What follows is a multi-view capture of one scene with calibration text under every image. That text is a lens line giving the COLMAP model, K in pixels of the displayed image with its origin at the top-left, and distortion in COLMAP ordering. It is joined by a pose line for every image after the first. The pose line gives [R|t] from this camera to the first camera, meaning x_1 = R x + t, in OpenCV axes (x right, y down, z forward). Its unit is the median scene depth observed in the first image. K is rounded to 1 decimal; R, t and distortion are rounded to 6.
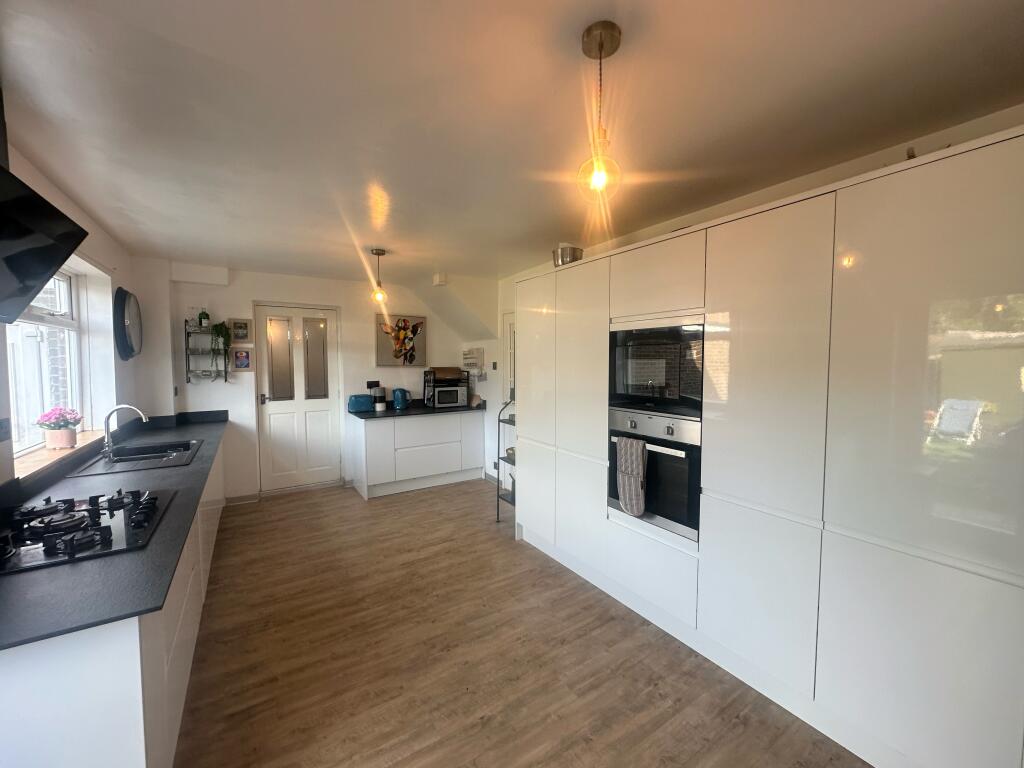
lens RADIAL K [[406.1, 0, 512.7], [0, 406.1, 385.9], [0, 0, 1]] dist [-0.004352, -0.000178]
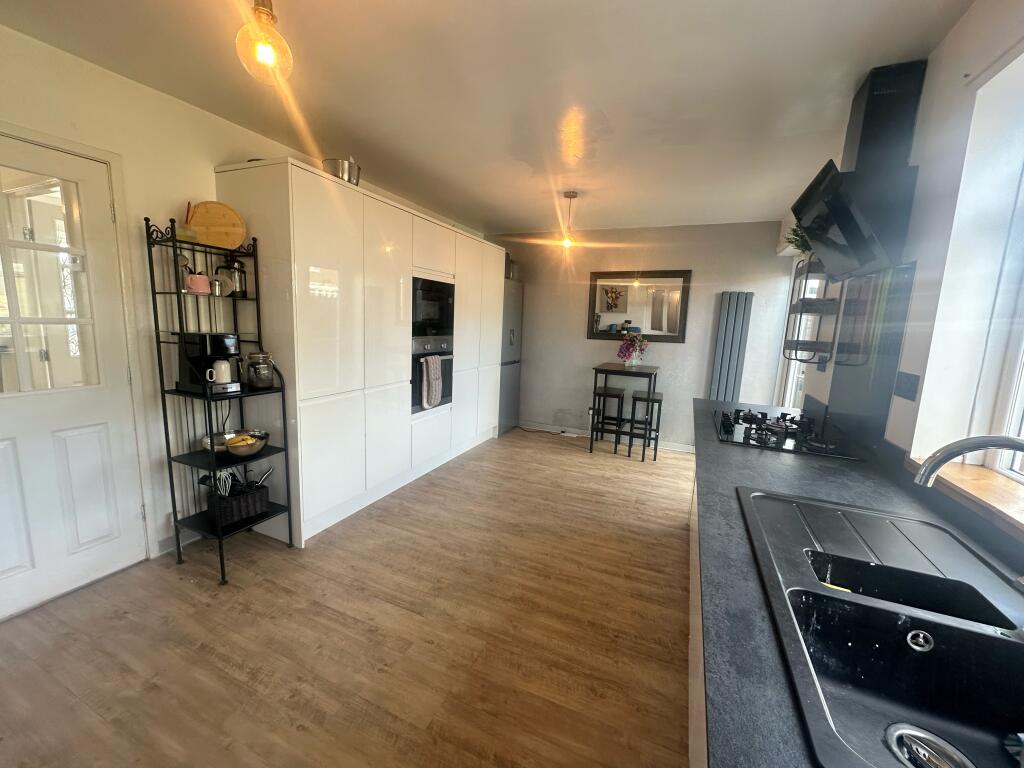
lens RADIAL K [[406.1, 0, 510.6], [0, 406.1, 386.4], [0, 0, 1]] dist [-0.004352, -0.000178]
pose [[-0.550545, -0.162846, 0.818768, -0.865581], [0.003765, 0.980295, 0.197503, -0.040309], [-0.834797, 0.111817, -0.539084, 1.254684]]
